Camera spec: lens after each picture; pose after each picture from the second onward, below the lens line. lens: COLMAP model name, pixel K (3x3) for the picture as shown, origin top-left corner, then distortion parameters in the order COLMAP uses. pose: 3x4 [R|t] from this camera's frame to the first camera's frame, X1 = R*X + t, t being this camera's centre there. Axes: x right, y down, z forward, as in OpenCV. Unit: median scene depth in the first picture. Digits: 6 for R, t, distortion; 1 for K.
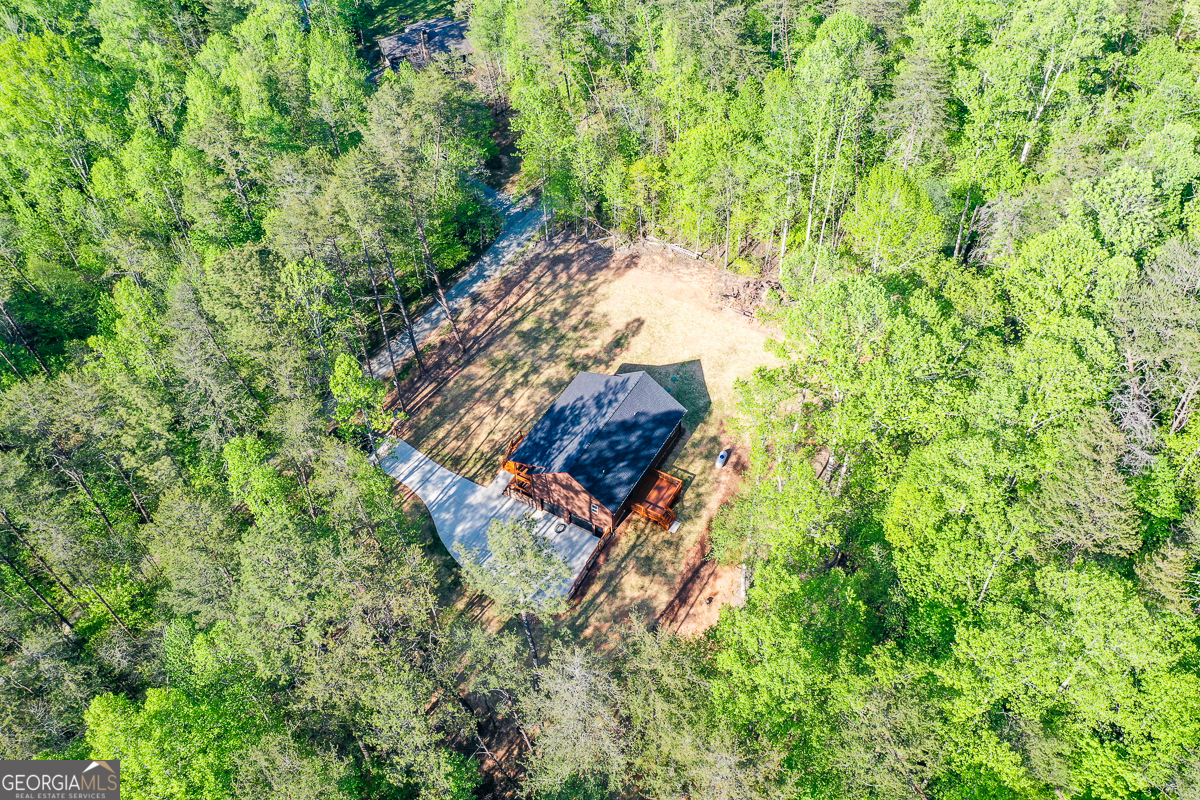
lens RADIAL K [[977.0, 0, 598.1], [0, 977.0, 396.7], [0, 0, 1]] dist [0.026928, -0.028574]
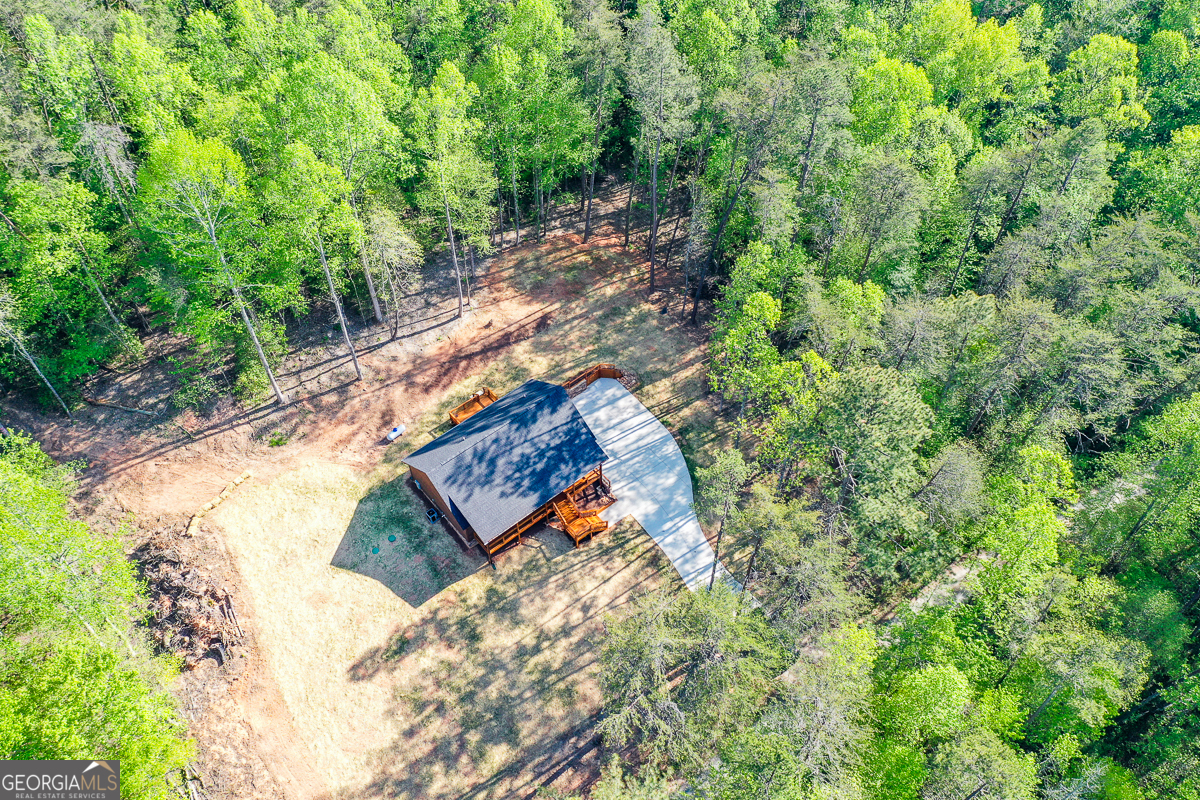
lens RADIAL K [[977.0, 0, 594.6], [0, 977.0, 411.9], [0, 0, 1]] dist [0.026928, -0.028574]
pose [[-0.939815, -0.247932, 0.235110, -0.248504], [0.265095, -0.094961, 0.959535, -0.718118], [-0.215573, 0.964112, 0.154972, 0.697584]]
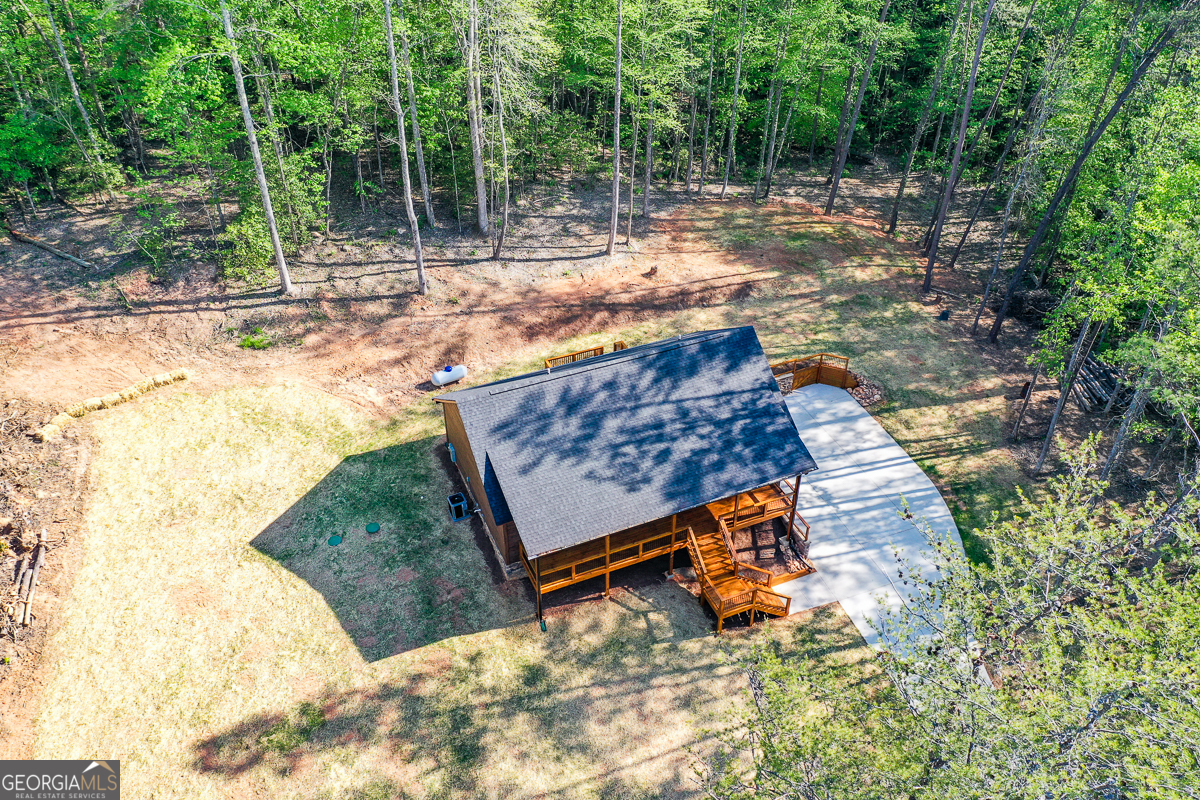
lens RADIAL K [[977.0, 0, 603.5], [0, 977.0, 397.5], [0, 0, 1]] dist [0.026928, -0.028574]
pose [[-0.809979, -0.346862, 0.472886, -0.186035], [0.425232, 0.207935, 0.880875, -0.342512], [-0.403871, 0.914576, -0.020926, 0.874341]]
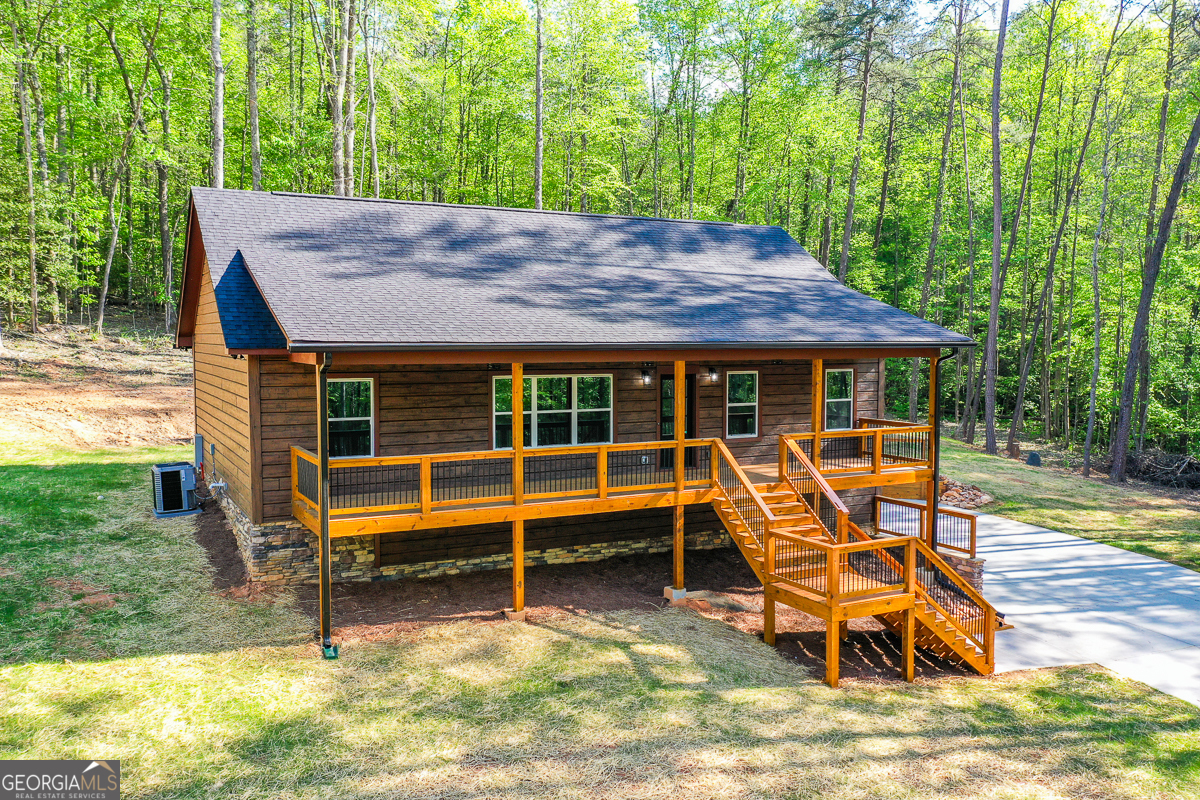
lens RADIAL K [[977.0, 0, 597.8], [0, 977.0, 391.1], [0, 0, 1]] dist [0.026928, -0.028574]
pose [[-0.850073, -0.026757, 0.525984, -0.115162], [0.381915, 0.656375, 0.650625, -0.090131], [-0.362652, 0.753960, -0.547748, 0.990916]]
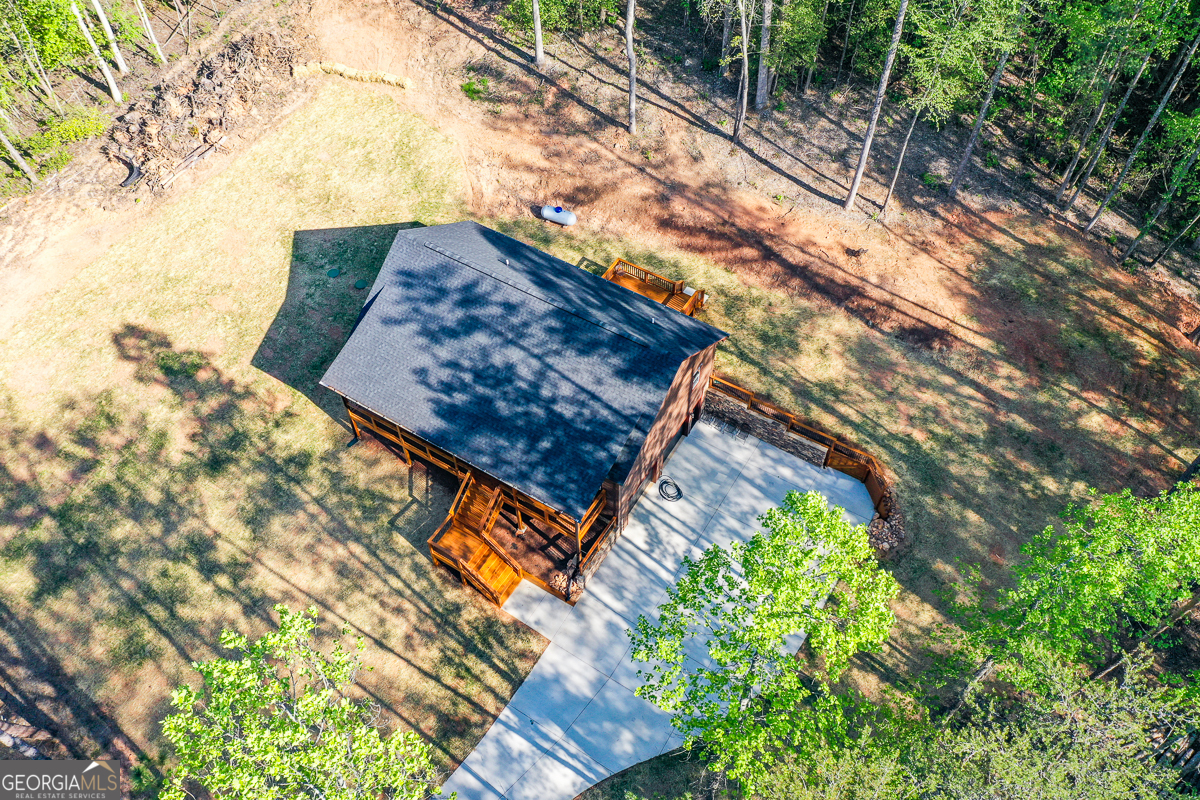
lens RADIAL K [[977.0, 0, 598.7], [0, 977.0, 395.2], [0, 0, 1]] dist [0.026928, -0.028574]
pose [[0.027413, -0.790111, 0.612350, -0.262986], [0.729360, 0.434715, 0.528259, -0.151376], [-0.683581, 0.432143, 0.588192, 0.618710]]
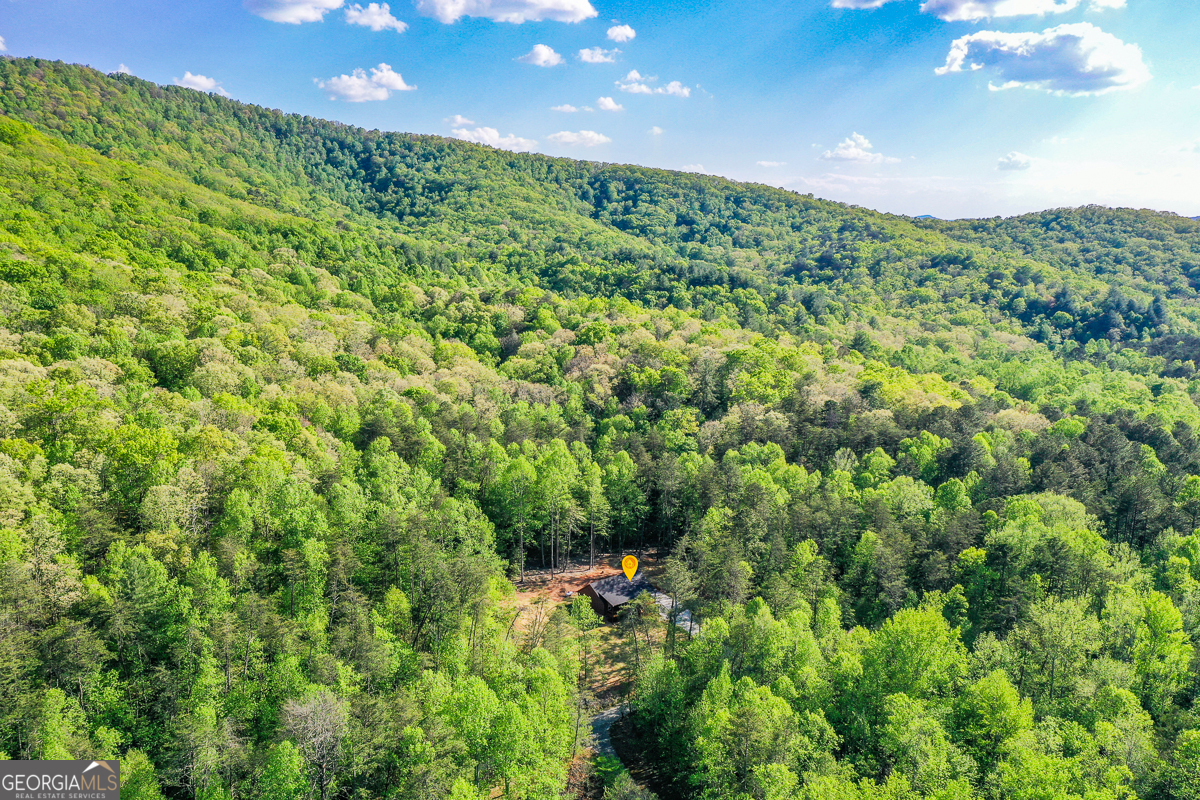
lens RADIAL K [[977.0, 0, 600.8], [0, 977.0, 400.4], [0, 0, 1]] dist [0.026928, -0.028574]
pose [[-0.944542, -0.050472, 0.324488, -0.605192], [0.241199, 0.563928, 0.789815, -1.790047], [-0.222852, 0.824280, -0.520480, 1.609464]]
